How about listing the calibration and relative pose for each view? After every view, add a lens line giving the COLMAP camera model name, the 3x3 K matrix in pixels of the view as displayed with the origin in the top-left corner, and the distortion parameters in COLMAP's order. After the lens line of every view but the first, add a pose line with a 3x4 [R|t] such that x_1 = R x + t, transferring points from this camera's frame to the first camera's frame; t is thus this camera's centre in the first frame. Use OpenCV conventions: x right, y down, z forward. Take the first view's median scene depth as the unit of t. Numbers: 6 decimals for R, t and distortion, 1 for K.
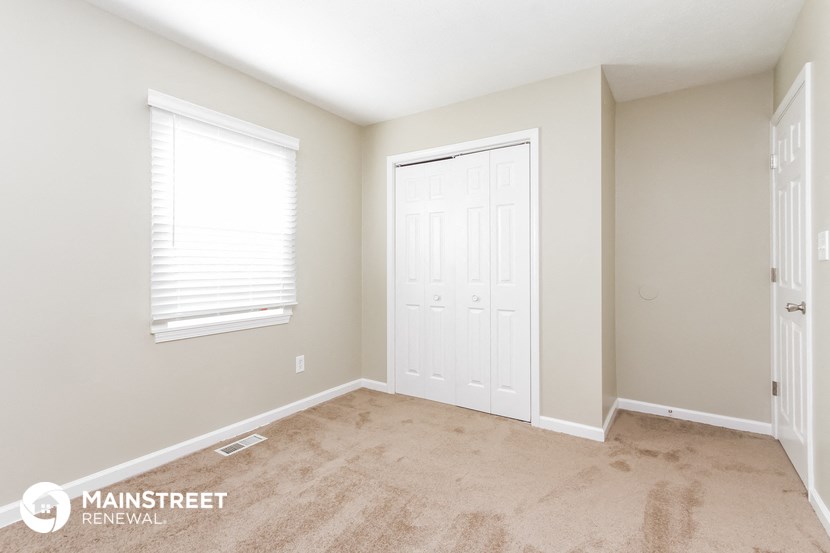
lens RADIAL K [[407.4, 0, 409.6], [0, 407.4, 268.7], [0, 0, 1]] dist [0.021761, -0.000910]
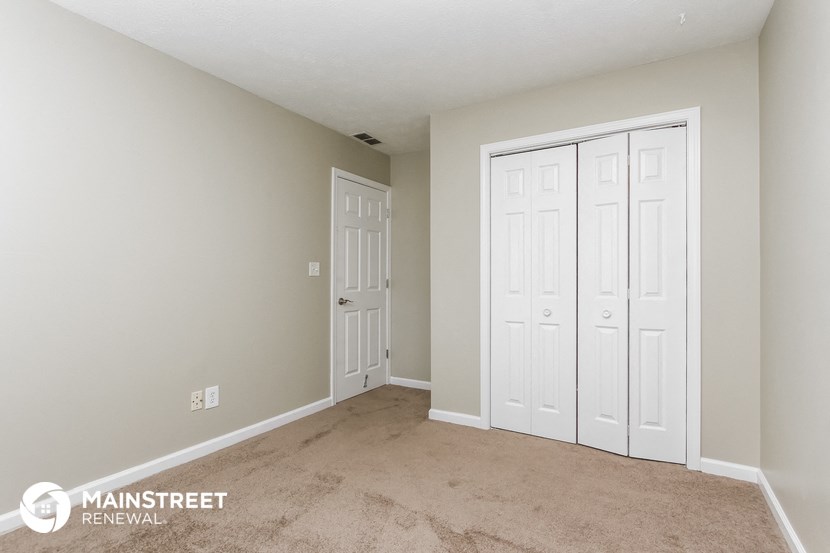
lens RADIAL K [[407.4, 0, 418.8], [0, 407.4, 282.1], [0, 0, 1]] dist [0.021761, -0.000910]
pose [[0.996823, -0.003697, 0.079562, -0.260722], [0.003280, 0.999980, 0.005366, 0.000590], [-0.079581, -0.005088, 0.996815, 0.185491]]
